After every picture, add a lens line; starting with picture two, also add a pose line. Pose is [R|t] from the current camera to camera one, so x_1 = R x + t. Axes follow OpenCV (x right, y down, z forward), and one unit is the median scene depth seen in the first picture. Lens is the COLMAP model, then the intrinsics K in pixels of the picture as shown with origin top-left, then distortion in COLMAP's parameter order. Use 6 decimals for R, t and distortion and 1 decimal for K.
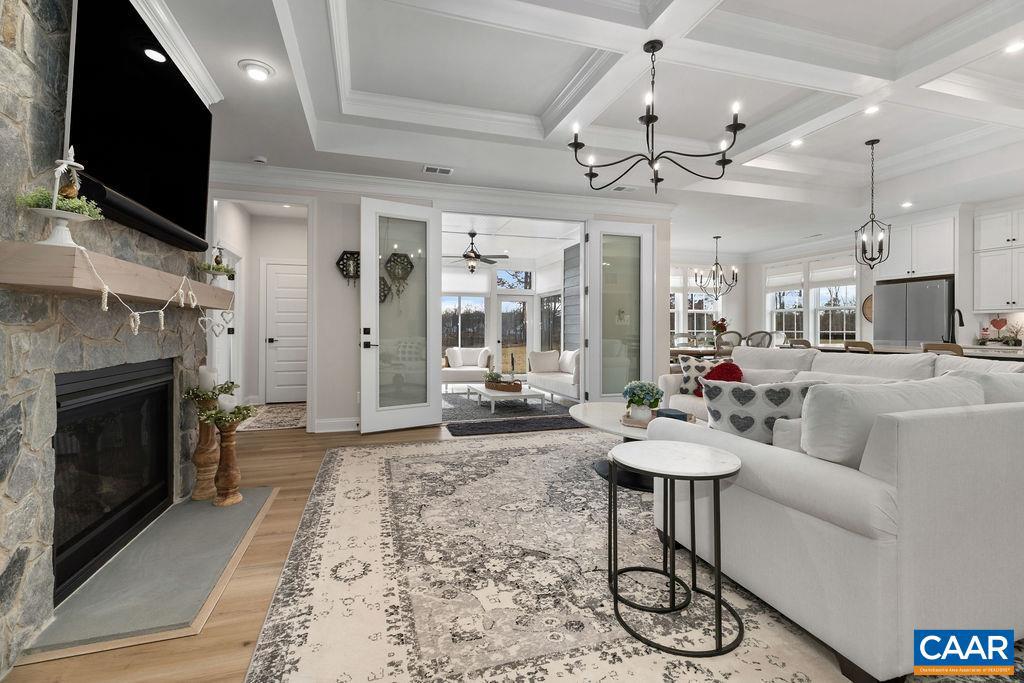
lens RADIAL K [[468.3, 0, 514.5], [0, 468.3, 332.5], [0, 0, 1]] dist [0.011262, -0.000001]
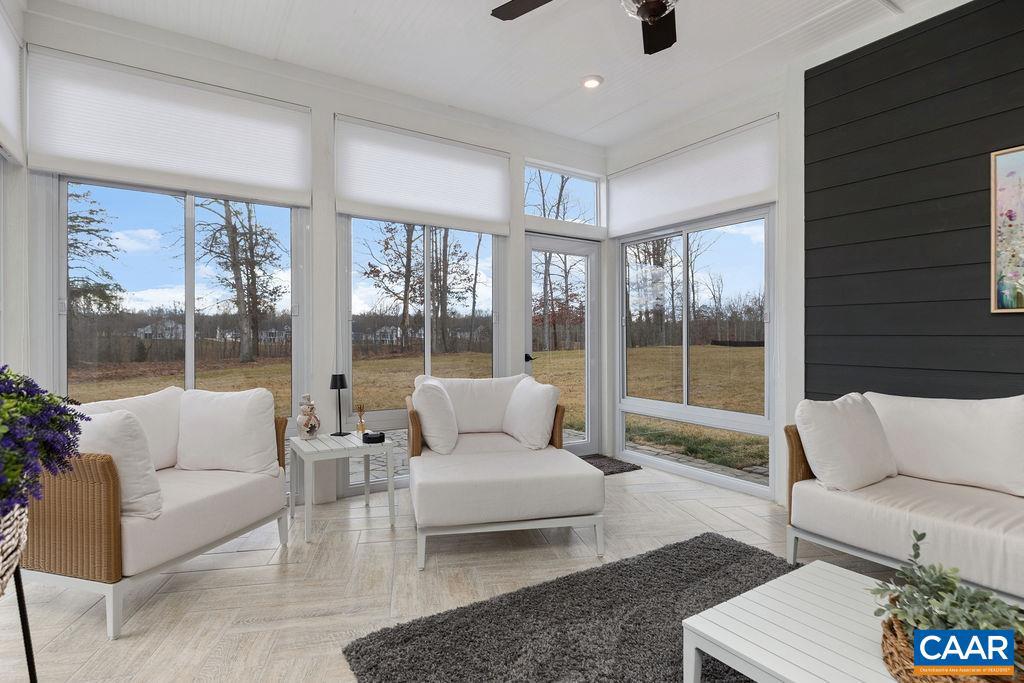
lens RADIAL K [[526.8, 0, 512.0], [0, 526.8, 341.5], [0, 0, 1]] dist [-0.005602, 0.000685]
pose [[0.960744, -0.003987, 0.277408, -0.333294], [0.002461, 0.999980, 0.005852, 0.008597], [-0.277425, -0.004940, 0.960735, 1.272826]]
